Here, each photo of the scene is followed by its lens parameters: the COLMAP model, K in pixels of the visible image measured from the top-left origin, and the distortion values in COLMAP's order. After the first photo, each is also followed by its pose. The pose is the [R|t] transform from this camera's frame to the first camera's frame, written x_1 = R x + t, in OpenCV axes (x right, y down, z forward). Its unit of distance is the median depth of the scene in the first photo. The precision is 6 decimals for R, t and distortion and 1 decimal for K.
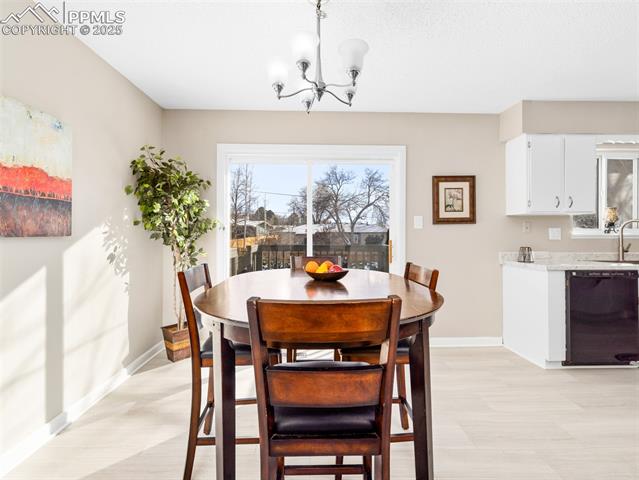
lens RADIAL K [[302.7, 0, 317.0], [0, 302.7, 237.9], [0, 0, 1]] dist [-0.001550, 0.000100]
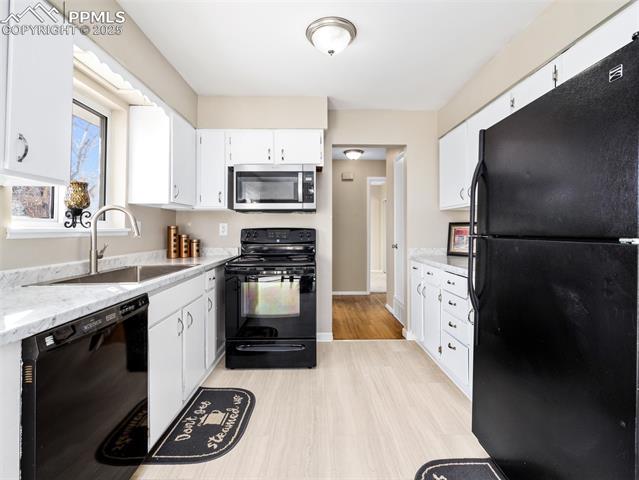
lens RADIAL K [[302.7, 0, 317.0], [0, 302.7, 237.9], [0, 0, 1]] dist [-0.001550, 0.000100]
pose [[0.010237, -0.013914, 0.999851, 0.402630], [0.000861, 0.999903, 0.013906, -0.003289], [-0.999947, 0.000719, 0.010248, 0.544442]]
